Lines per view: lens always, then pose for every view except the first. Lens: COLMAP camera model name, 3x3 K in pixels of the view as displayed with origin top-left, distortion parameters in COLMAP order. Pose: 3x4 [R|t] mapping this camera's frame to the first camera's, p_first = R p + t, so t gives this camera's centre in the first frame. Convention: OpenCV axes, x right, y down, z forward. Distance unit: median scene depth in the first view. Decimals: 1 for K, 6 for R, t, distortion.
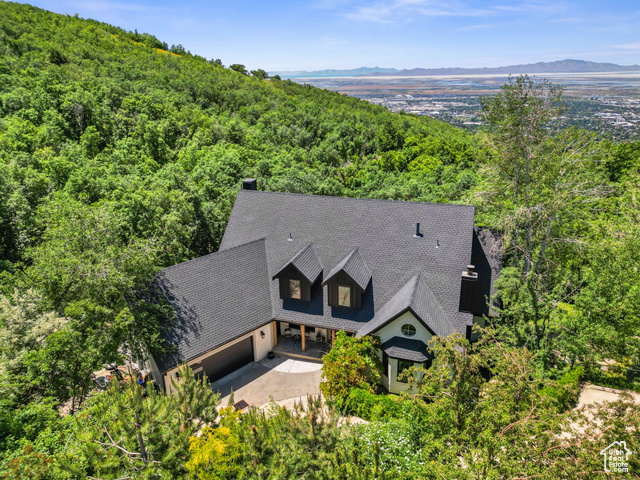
lens RADIAL K [[437.5, 0, 322.4], [0, 437.5, 240.9], [0, 0, 1]] dist [0.004027, 0.002123]
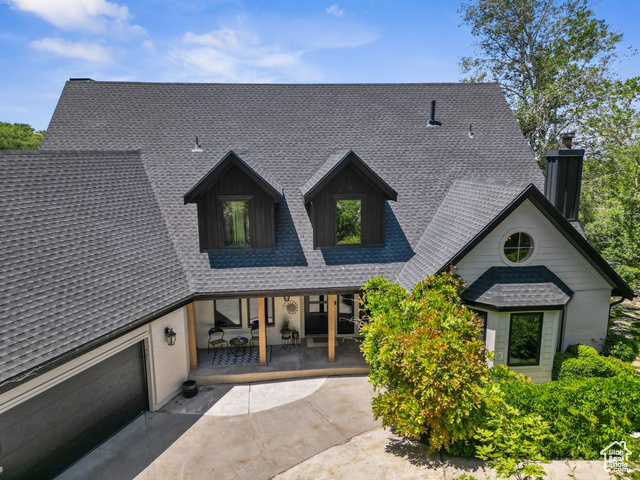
lens RADIAL K [[437.5, 0, 322.4], [0, 437.5, 240.9], [0, 0, 1]] dist [0.004027, 0.002123]
pose [[0.911940, -0.067366, 0.404755, -0.165728], [0.133685, 0.981388, -0.137862, 0.202915], [-0.387934, 0.179831, 0.903973, 0.559340]]
